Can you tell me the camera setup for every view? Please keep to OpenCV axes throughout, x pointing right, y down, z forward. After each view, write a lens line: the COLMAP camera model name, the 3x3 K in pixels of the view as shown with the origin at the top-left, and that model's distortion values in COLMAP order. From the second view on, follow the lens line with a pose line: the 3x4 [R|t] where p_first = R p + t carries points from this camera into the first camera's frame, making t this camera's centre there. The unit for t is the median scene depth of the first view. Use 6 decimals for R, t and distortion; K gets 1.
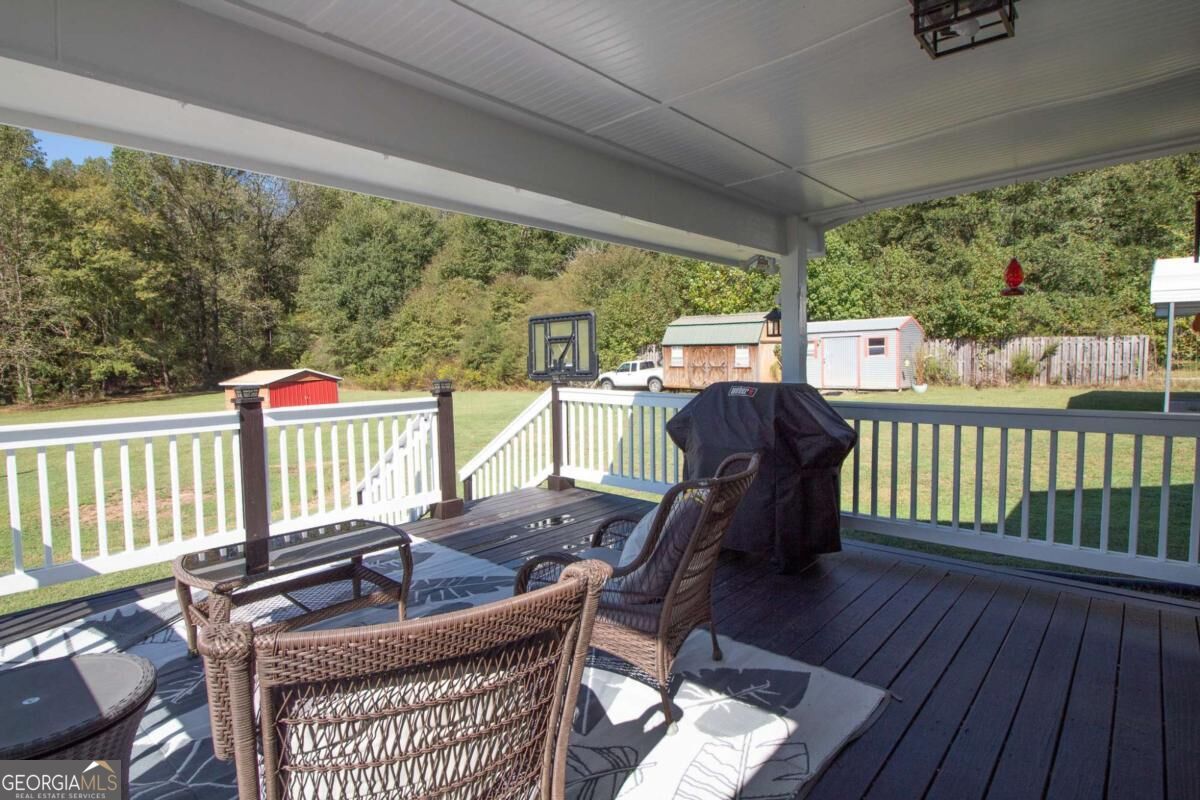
lens RADIAL K [[603.3, 0, 600.0], [0, 603.3, 400.0], [0, 0, 1]] dist [0.000869, 0.000143]
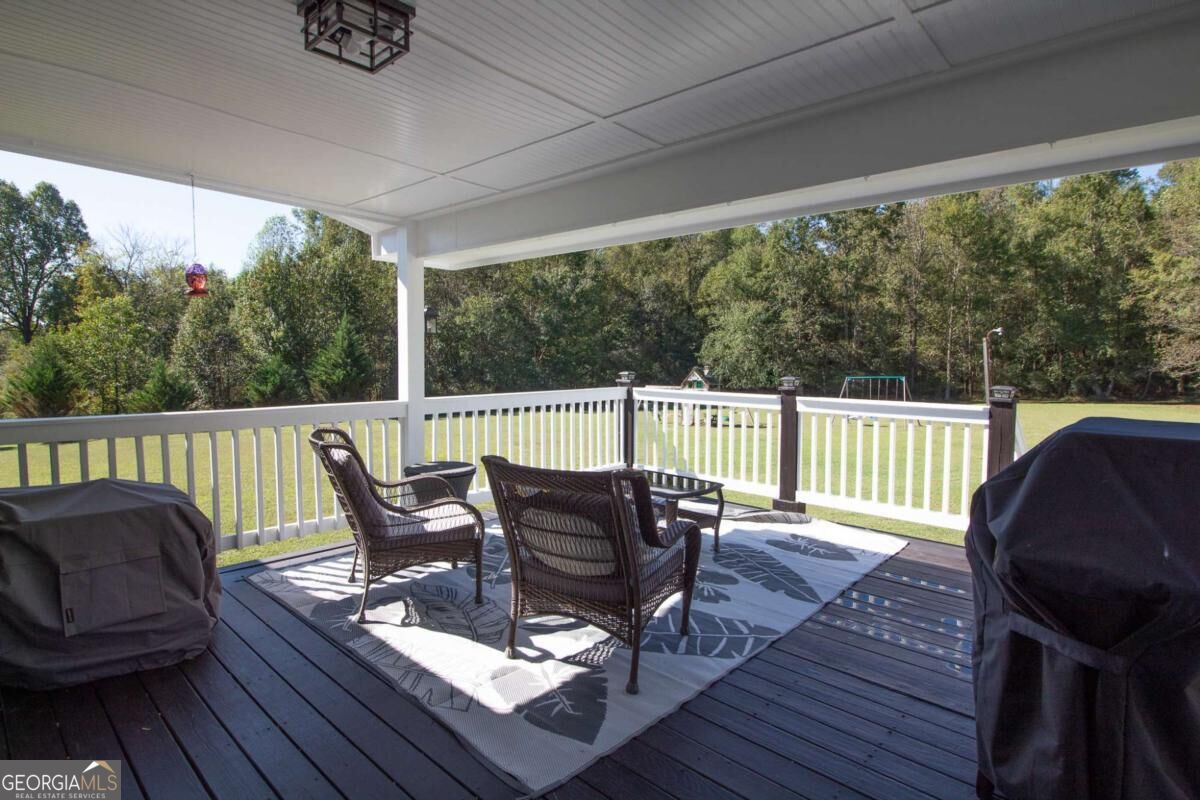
lens RADIAL K [[603.3, 0, 600.0], [0, 603.3, 400.0], [0, 0, 1]] dist [0.000869, 0.000143]
pose [[0.004700, 0.091130, -0.995828, 1.045020], [-0.073555, 0.993173, 0.090540, -0.093412], [0.997280, 0.072823, 0.011371, 0.881441]]
